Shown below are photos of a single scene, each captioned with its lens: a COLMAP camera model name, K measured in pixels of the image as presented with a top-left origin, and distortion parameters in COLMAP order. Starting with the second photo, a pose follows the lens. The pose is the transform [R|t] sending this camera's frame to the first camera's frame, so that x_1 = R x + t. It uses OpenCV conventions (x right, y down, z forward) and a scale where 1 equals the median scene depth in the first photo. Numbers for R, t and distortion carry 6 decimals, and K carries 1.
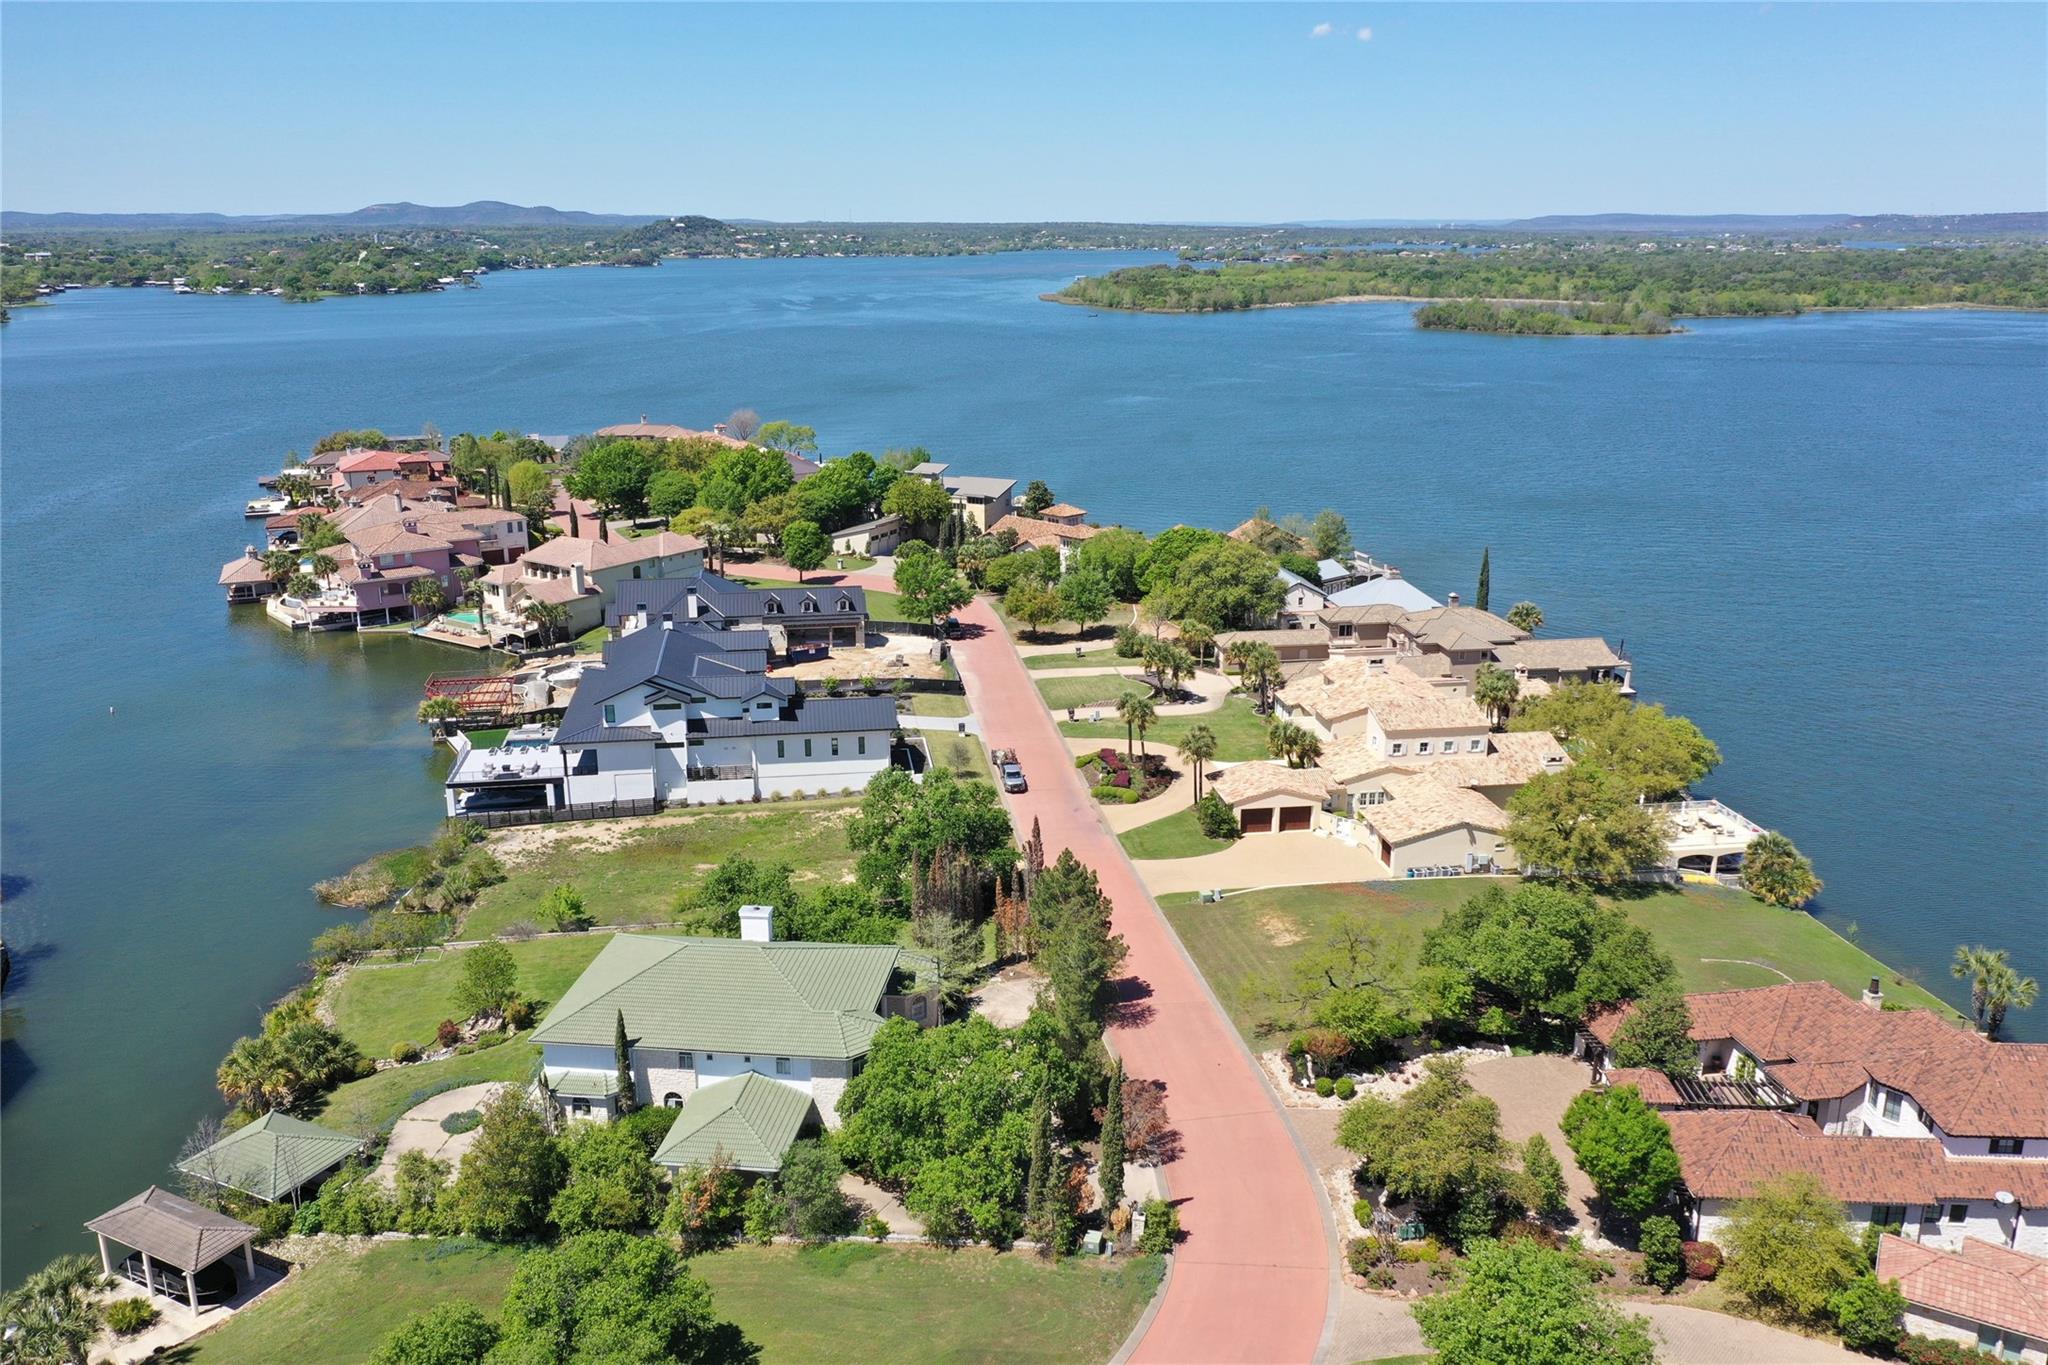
lens RADIAL K [[1559.6, 0, 1024.0], [0, 1559.6, 682.5], [0, 0, 1]] dist [-0.002455, -0.001330]
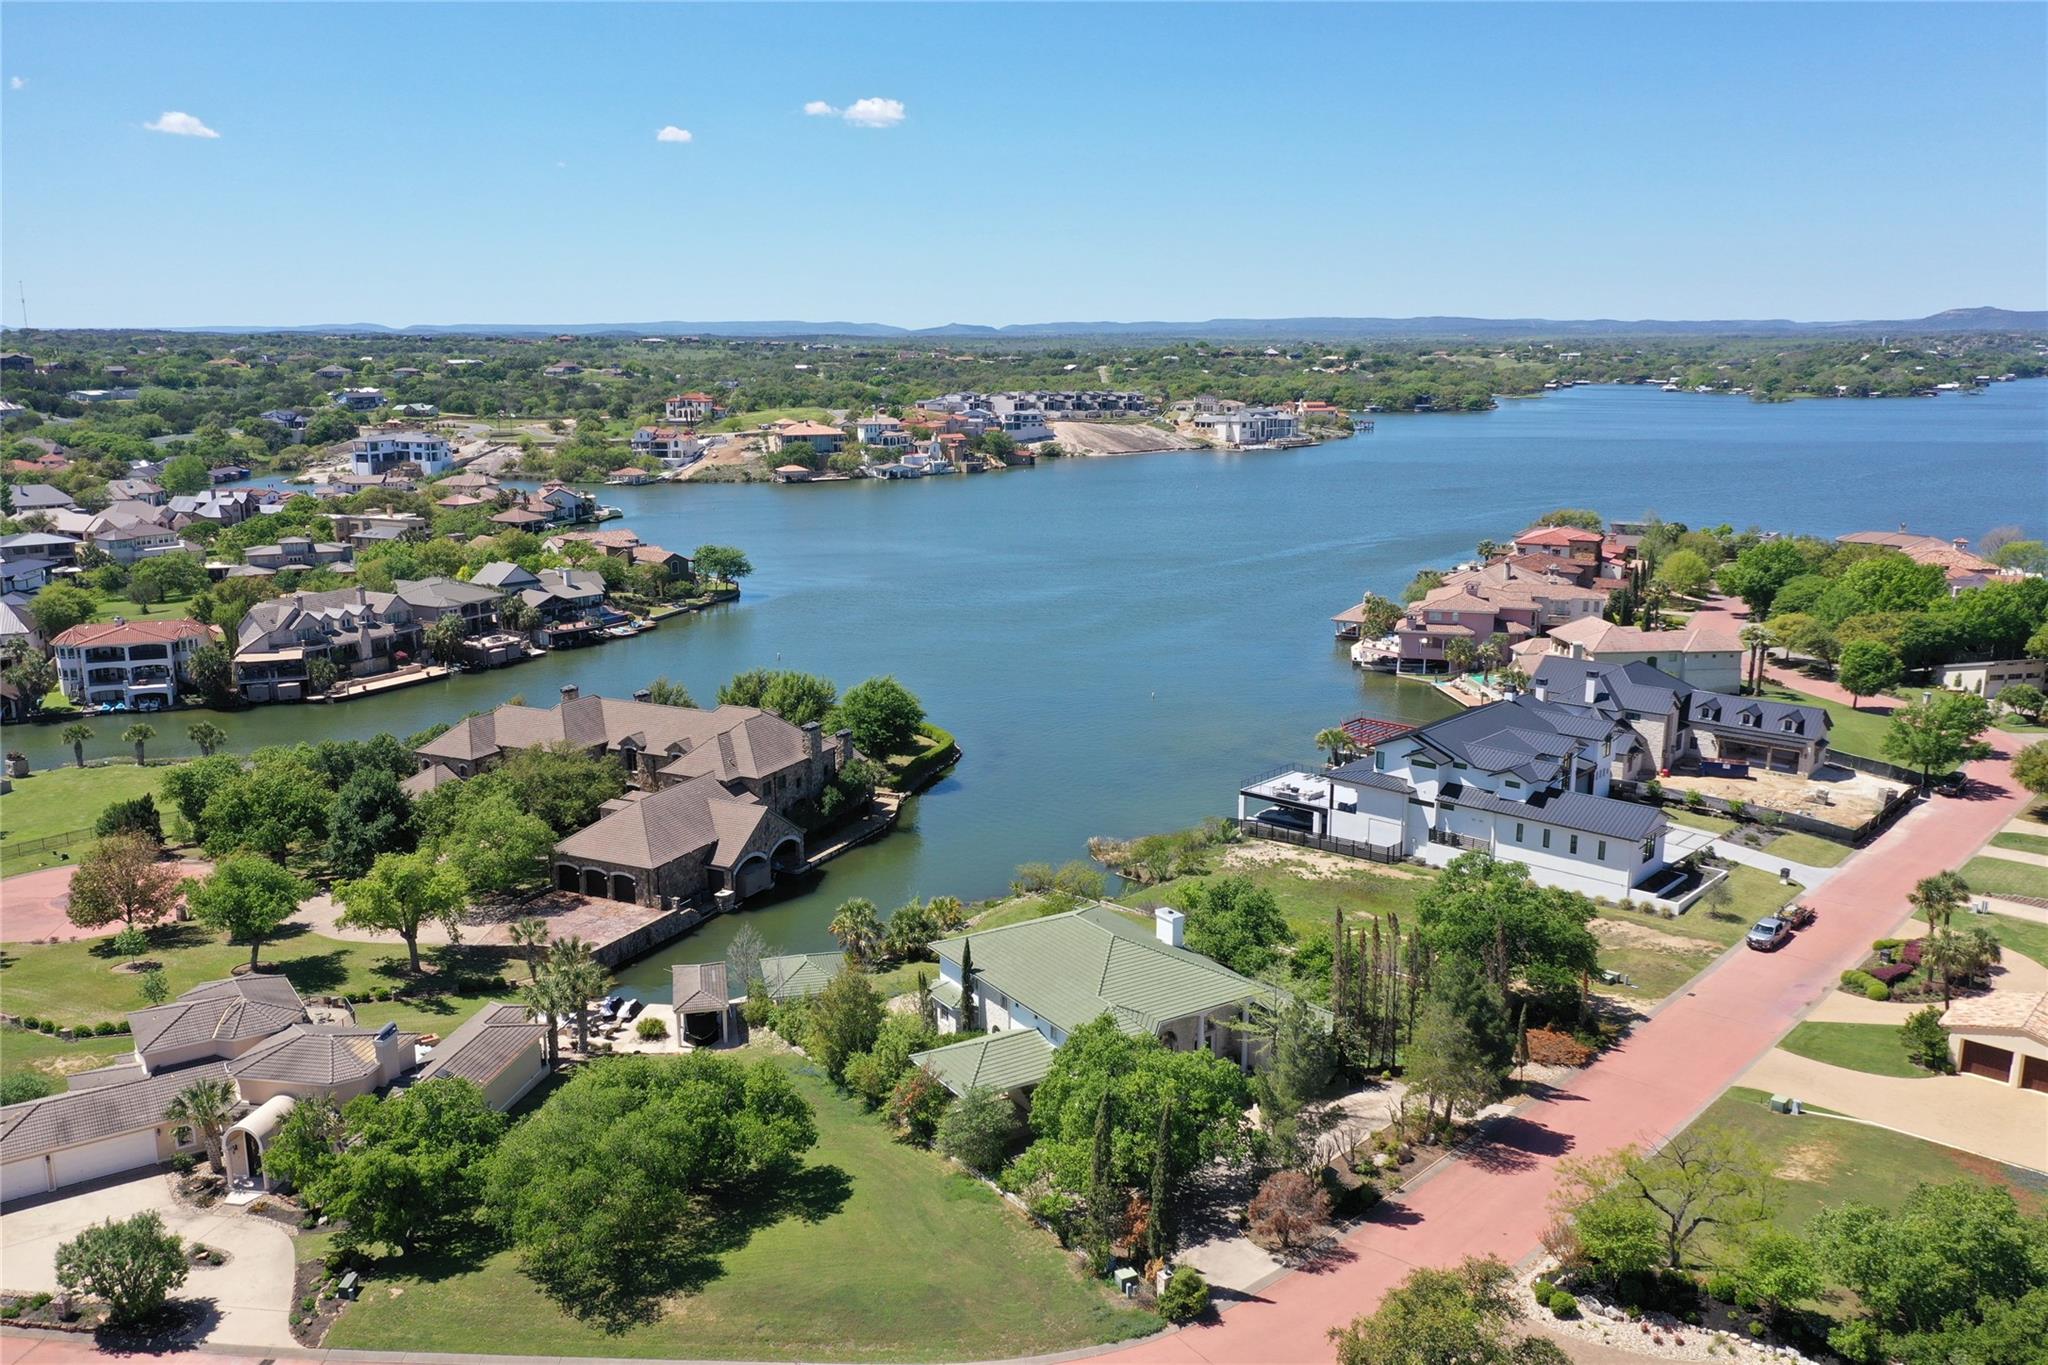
lens RADIAL K [[1559.6, 0, 1024.0], [0, 1559.6, 682.5], [0, 0, 1]] dist [-0.002455, -0.001330]
pose [[0.646573, 0.166005, -0.744571, 0.346286], [-0.211466, 0.976789, 0.034145, -0.015926], [0.732957, 0.135375, 0.666669, 0.122920]]
